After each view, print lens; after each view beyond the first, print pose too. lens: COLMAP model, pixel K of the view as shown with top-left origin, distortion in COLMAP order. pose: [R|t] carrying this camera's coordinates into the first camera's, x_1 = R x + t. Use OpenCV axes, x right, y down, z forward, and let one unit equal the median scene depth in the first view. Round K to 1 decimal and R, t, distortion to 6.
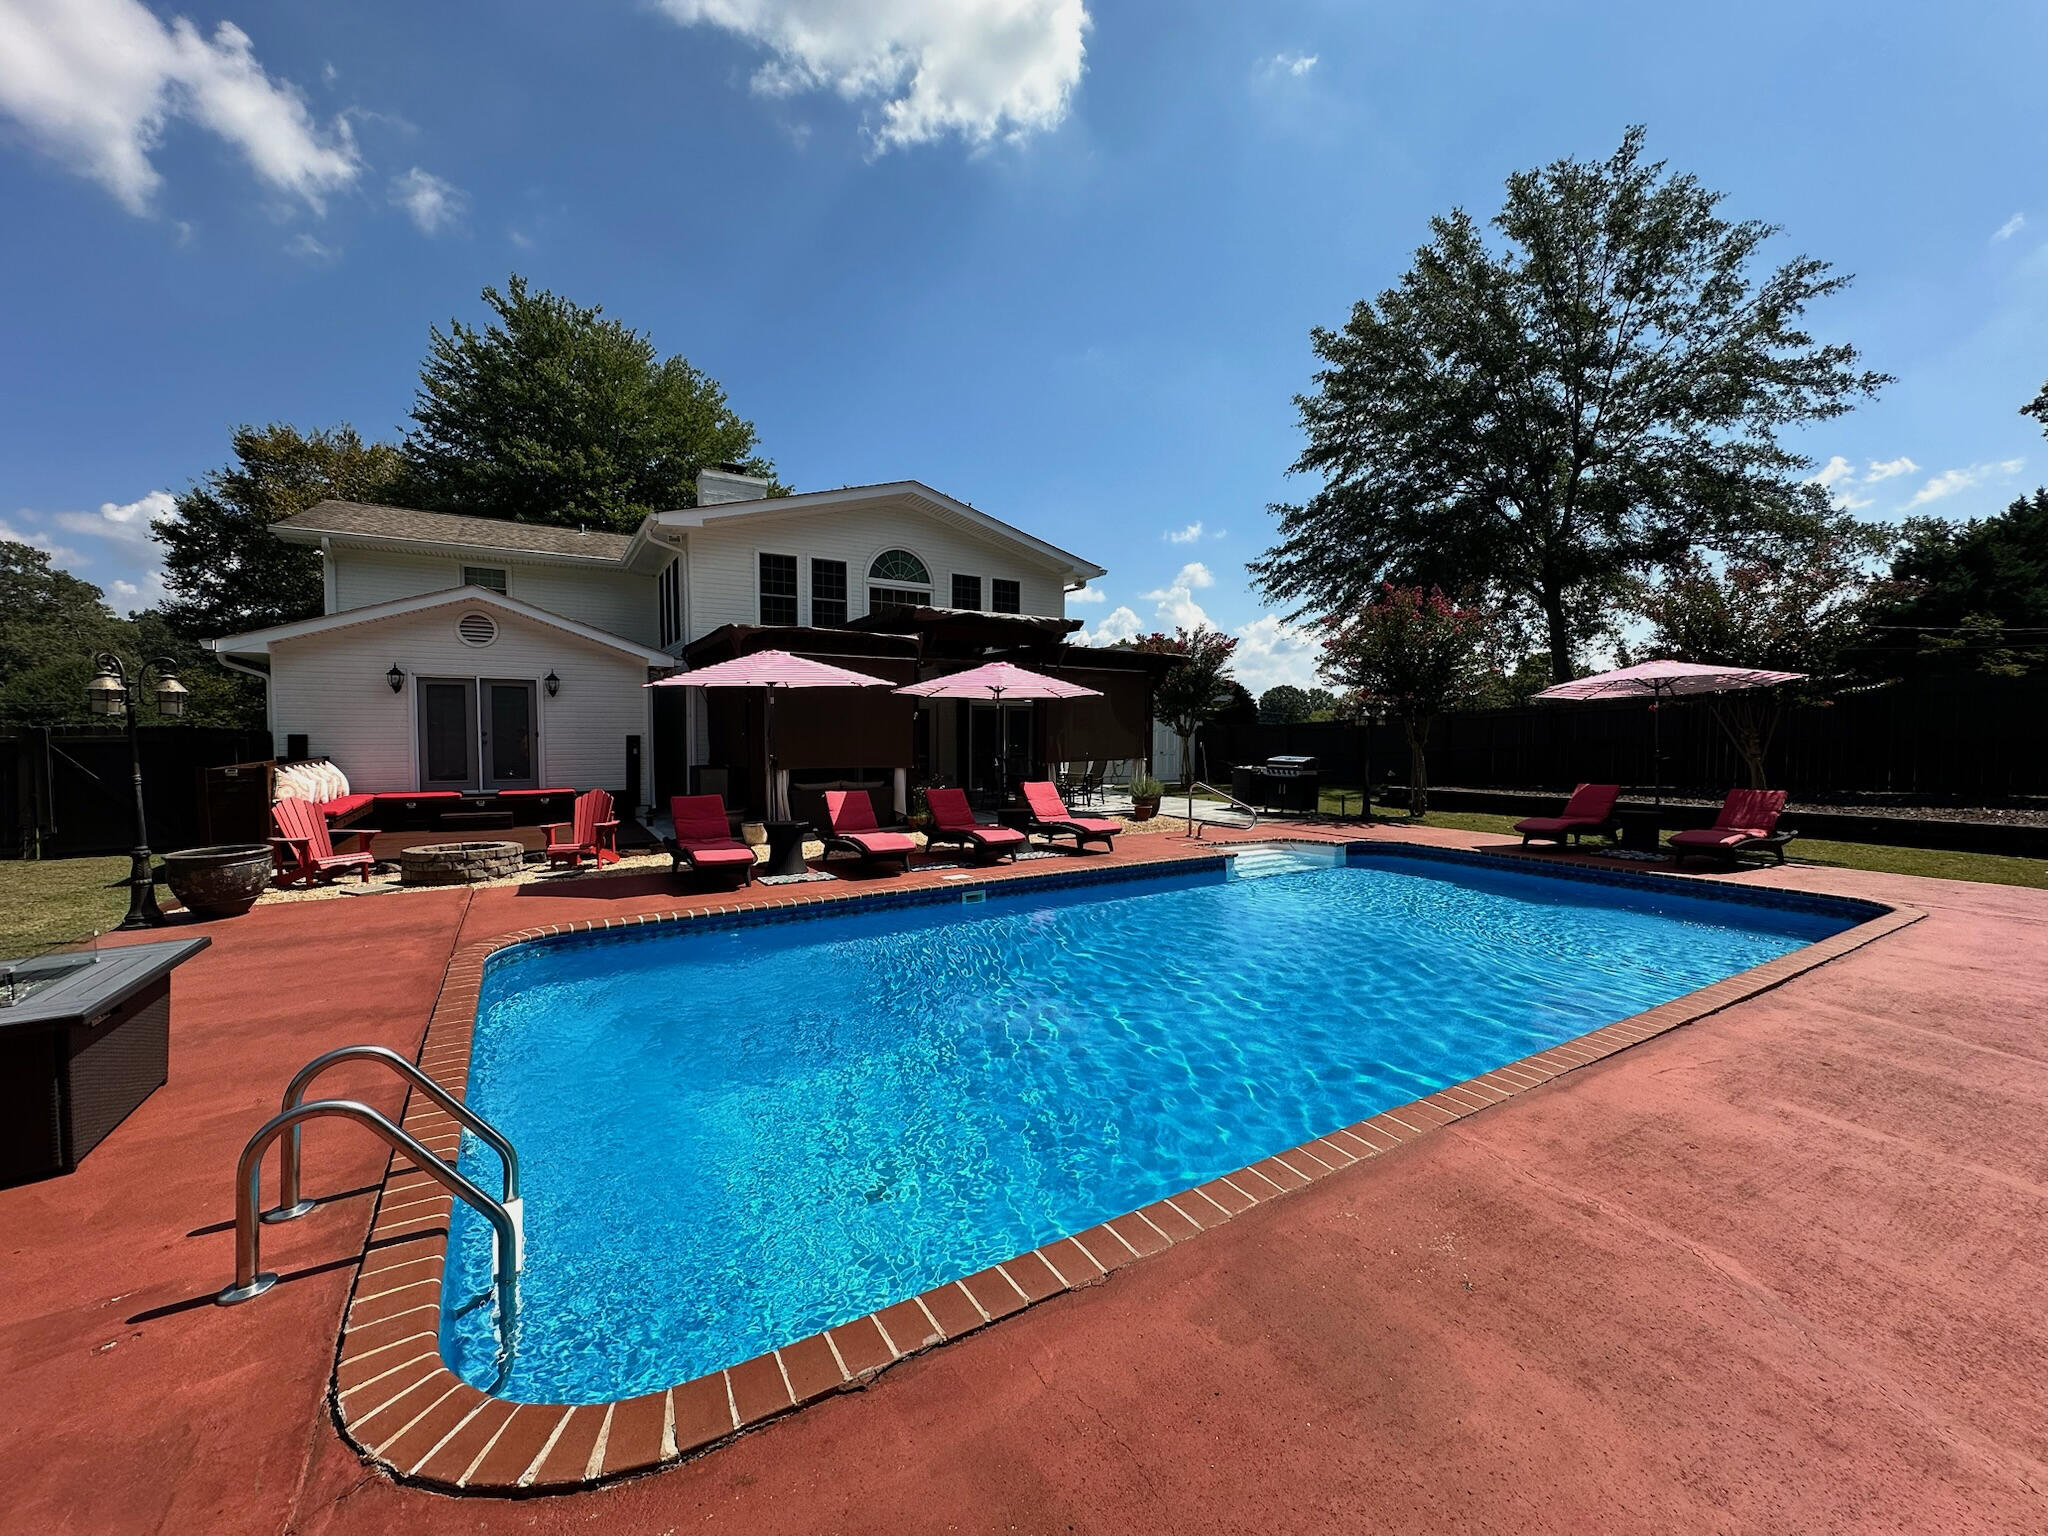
lens RADIAL K [[813.7, 0, 1017.8], [0, 813.7, 775.7], [0, 0, 1]] dist [0.006285, -0.000055]
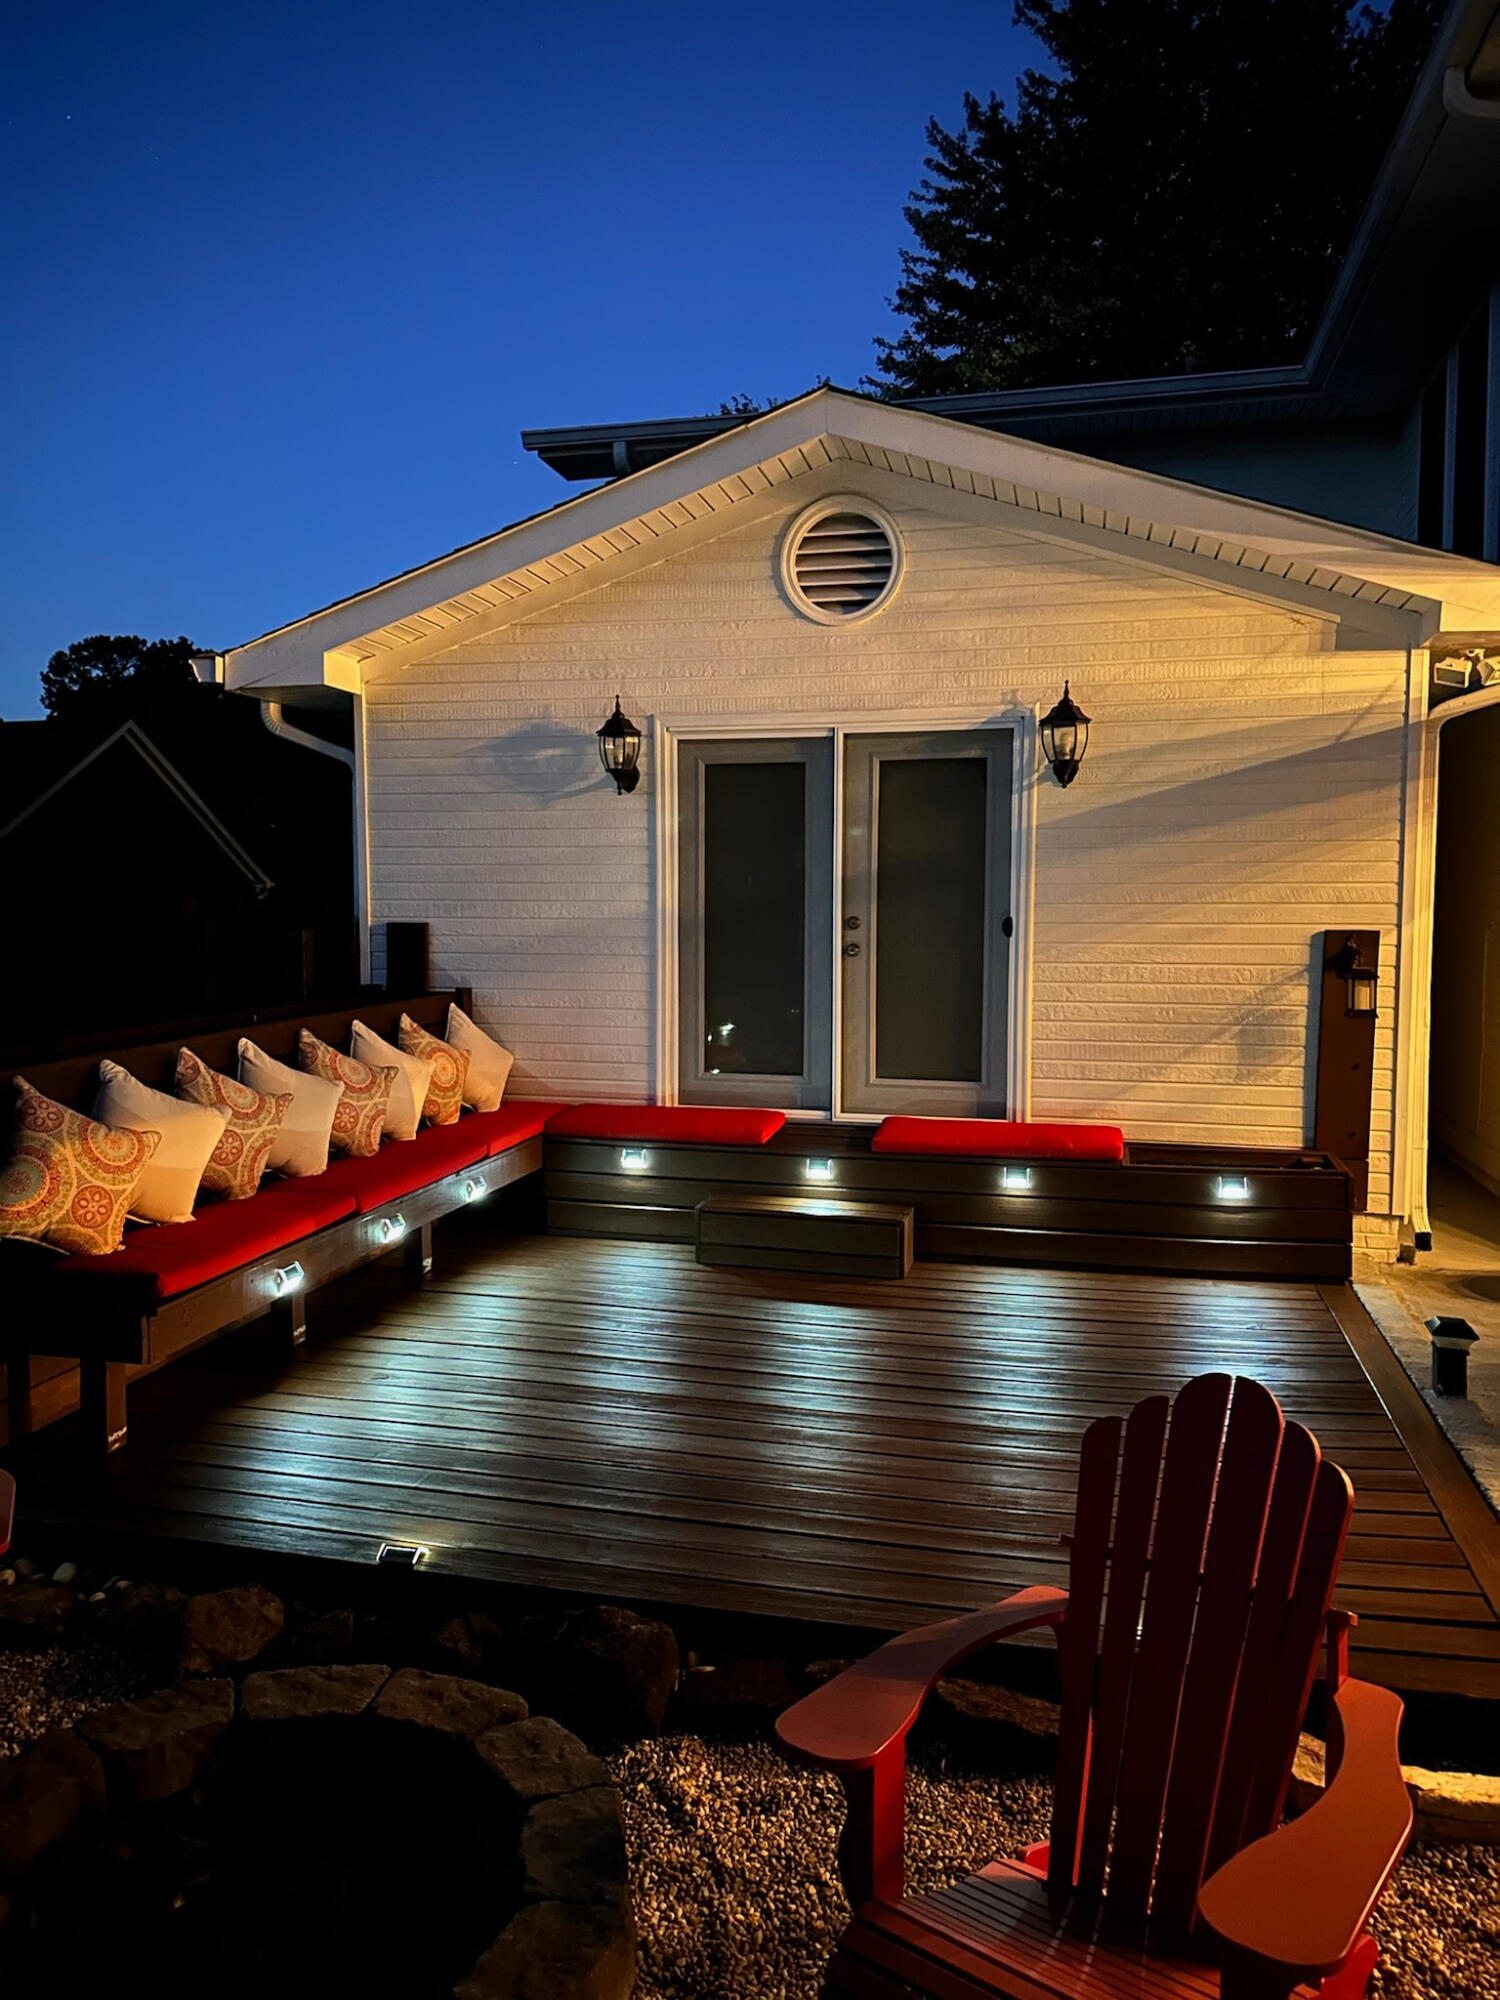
lens RADIAL K [[1383.0, 0, 750.0], [0, 1383.0, 1000.0], [0, 0, 1]] dist [0.124268, -0.151767]
pose [[0.716653, 0.050177, -0.695623, -0.273998], [-0.037477, 0.998738, 0.033431, -0.032794], [0.696422, 0.002111, 0.717629, 0.508558]]
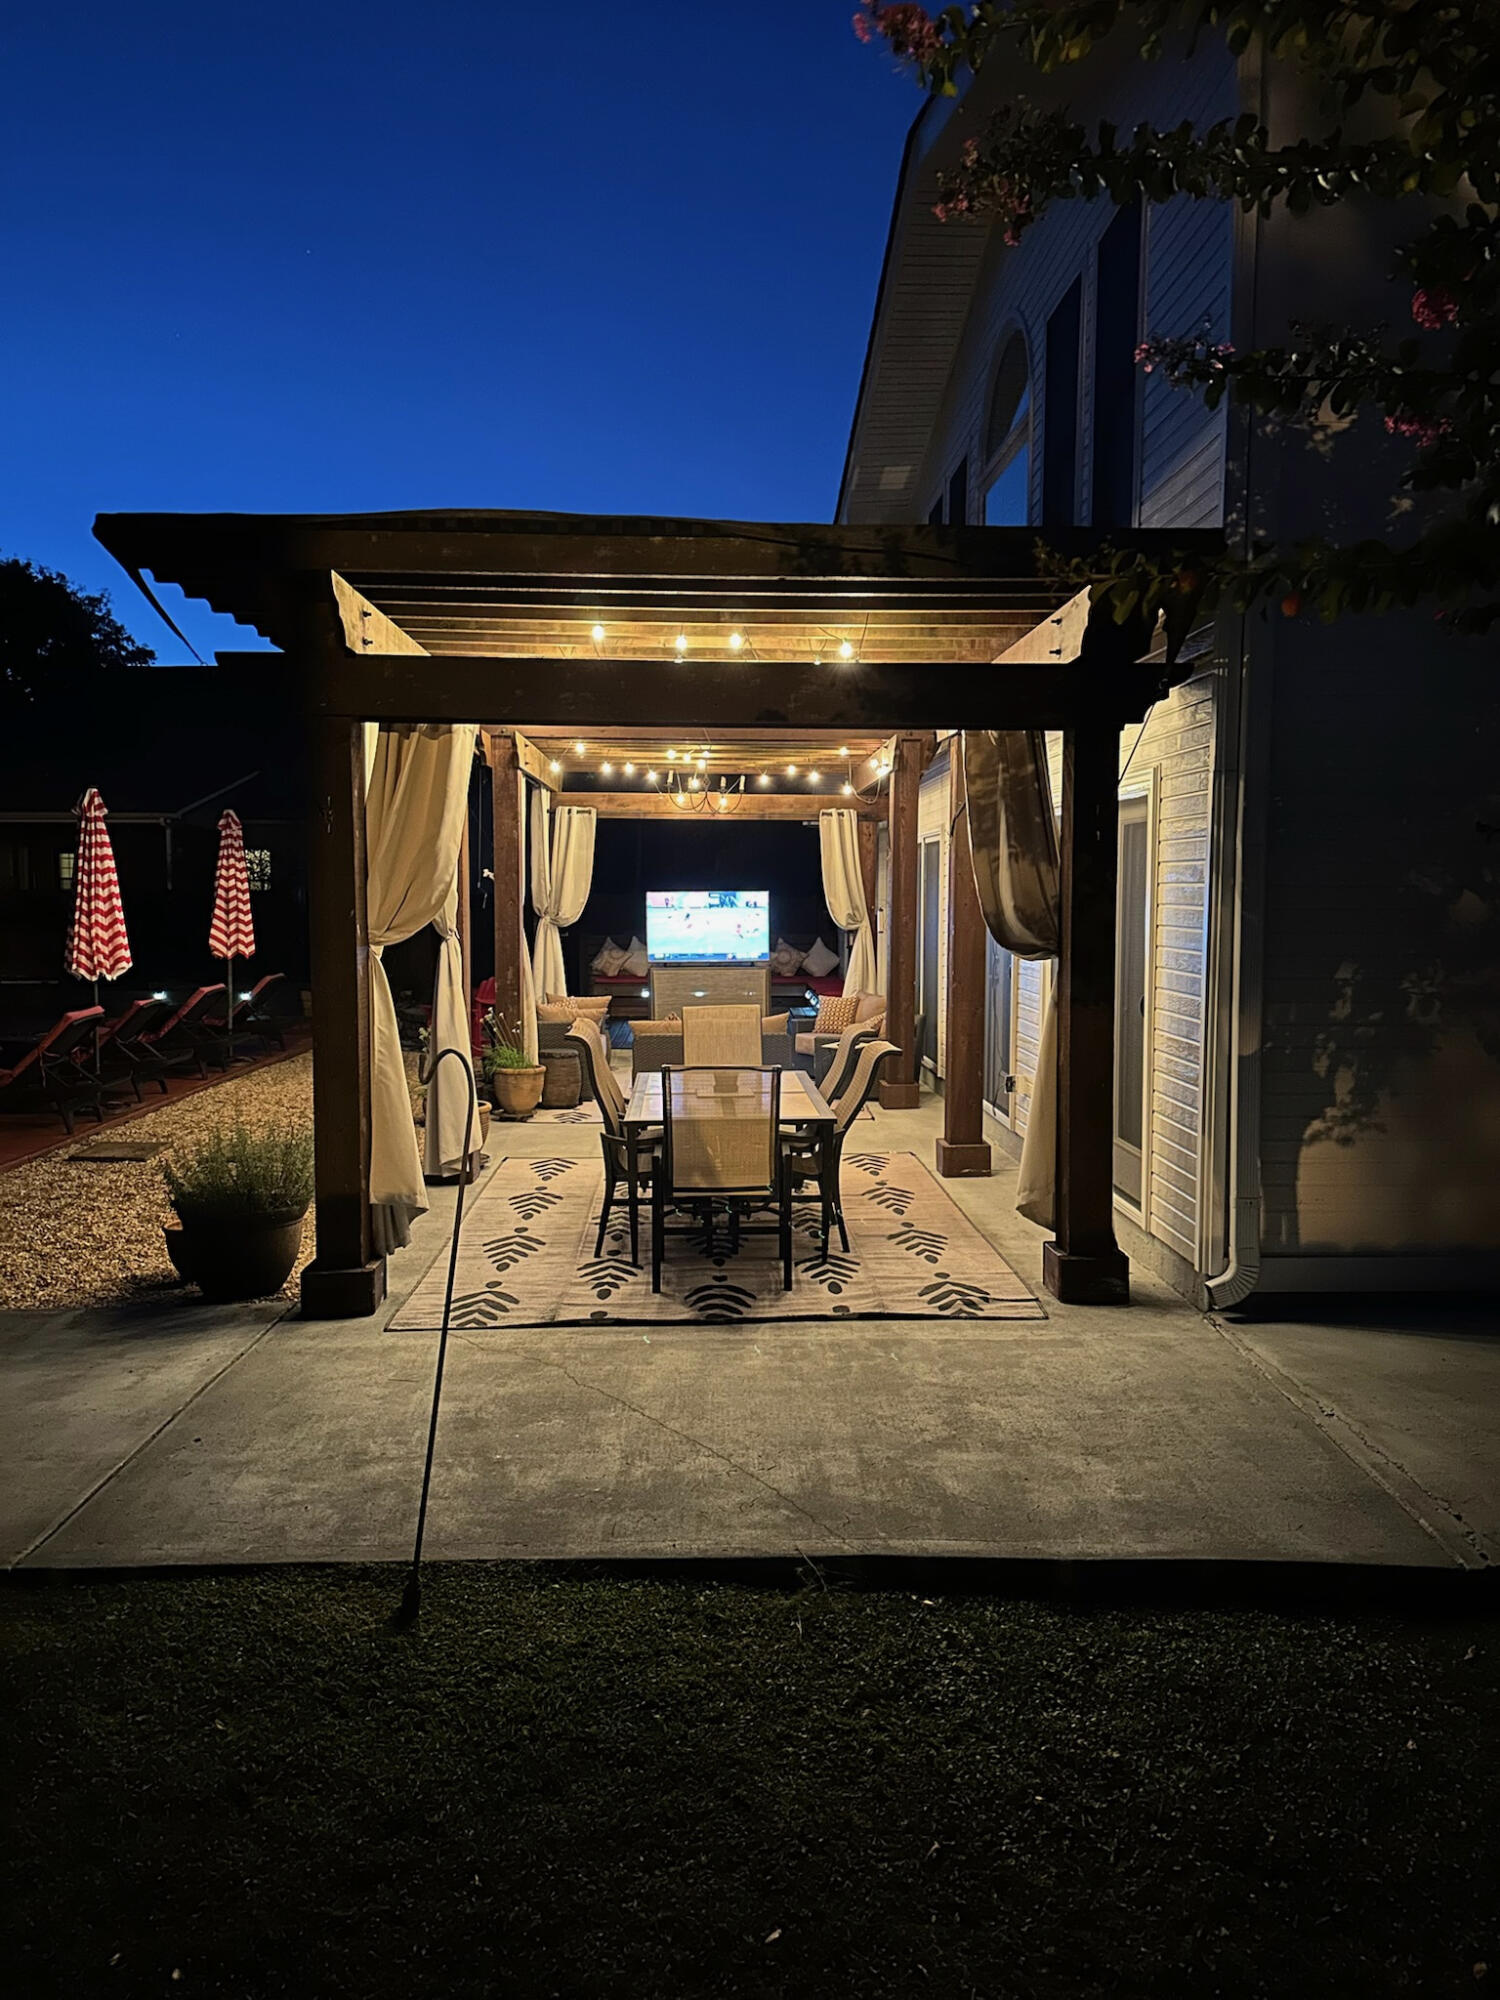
lens RADIAL K [[1383.0, 0, 750.0], [0, 1383.0, 1000.0], [0, 0, 1]] dist [0.124268, -0.151767]
pose [[-0.481651, 0.063782, -0.874039, 0.414226], [-0.053009, 0.993401, 0.101704, -0.076960], [0.874758, 0.095318, -0.475092, 1.254966]]
